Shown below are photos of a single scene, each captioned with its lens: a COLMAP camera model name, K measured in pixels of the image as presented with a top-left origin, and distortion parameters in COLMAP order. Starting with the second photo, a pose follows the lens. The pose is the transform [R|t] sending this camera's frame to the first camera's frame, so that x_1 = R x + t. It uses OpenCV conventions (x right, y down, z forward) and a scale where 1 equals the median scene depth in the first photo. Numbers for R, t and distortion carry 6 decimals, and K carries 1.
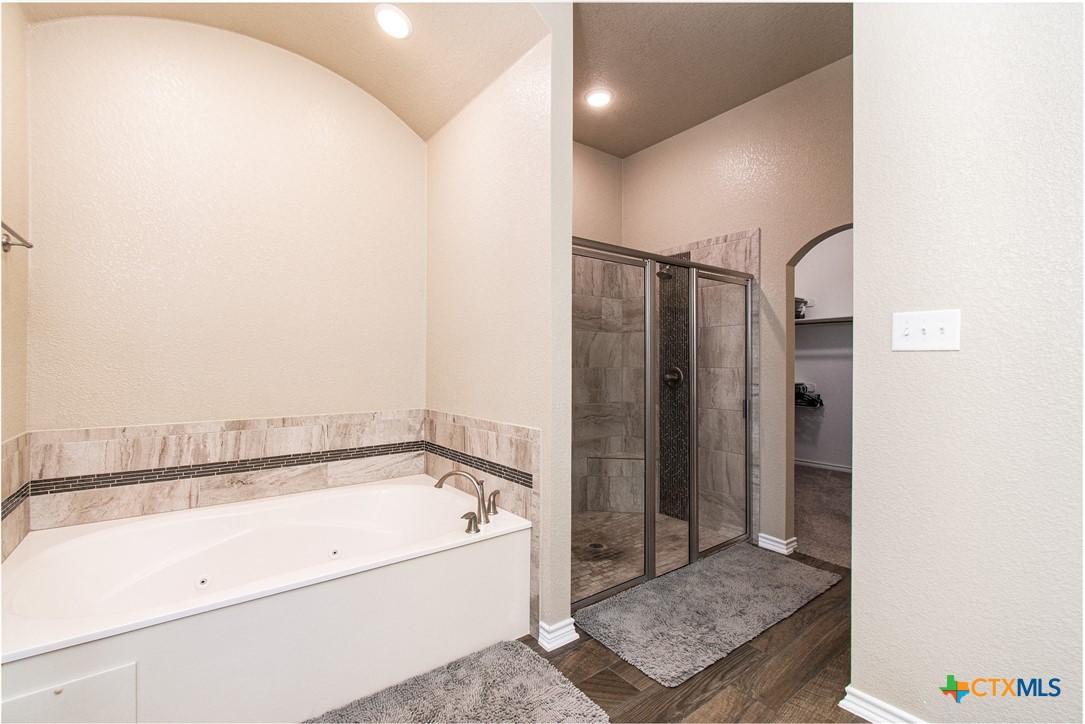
lens RADIAL K [[475.0, 0, 542.5], [0, 475.0, 362.0], [0, 0, 1]] dist [0.001135, 0.000097]
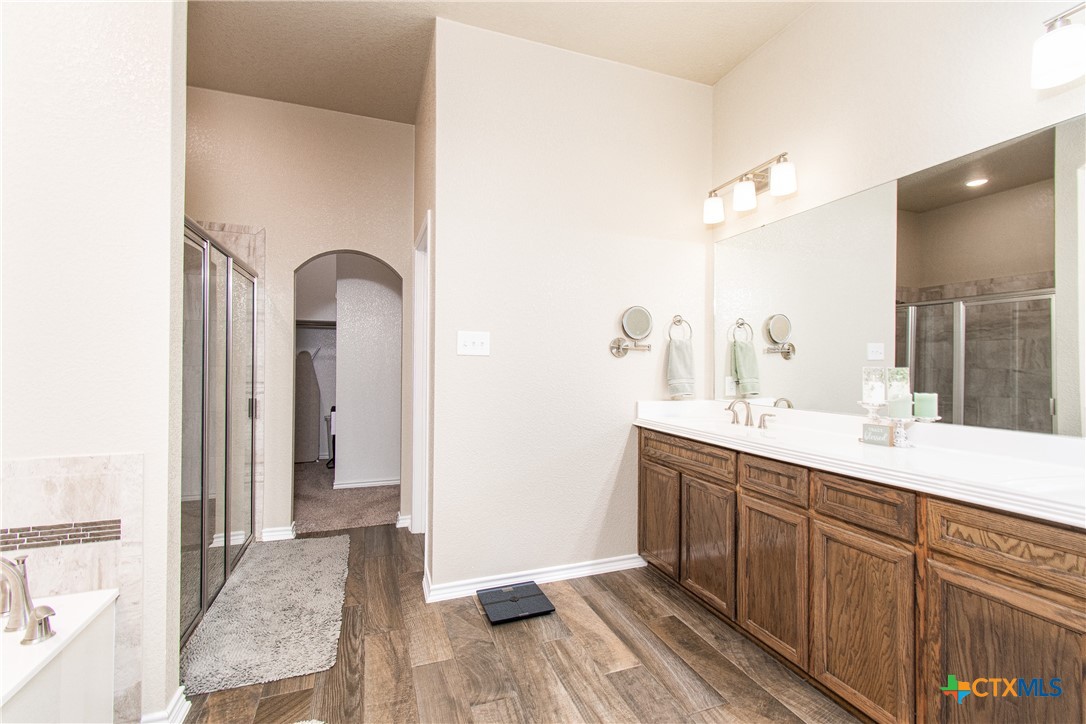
lens RADIAL K [[475.5, 0, 543.0], [0, 475.5, 362.0], [0, 0, 1]] dist [0.001135, 0.000097]
pose [[0.292433, 0.005966, 0.956267, -0.509908], [-0.009688, 0.999948, -0.003276, 0.001658], [-0.956237, -0.008307, 0.292476, 0.203238]]
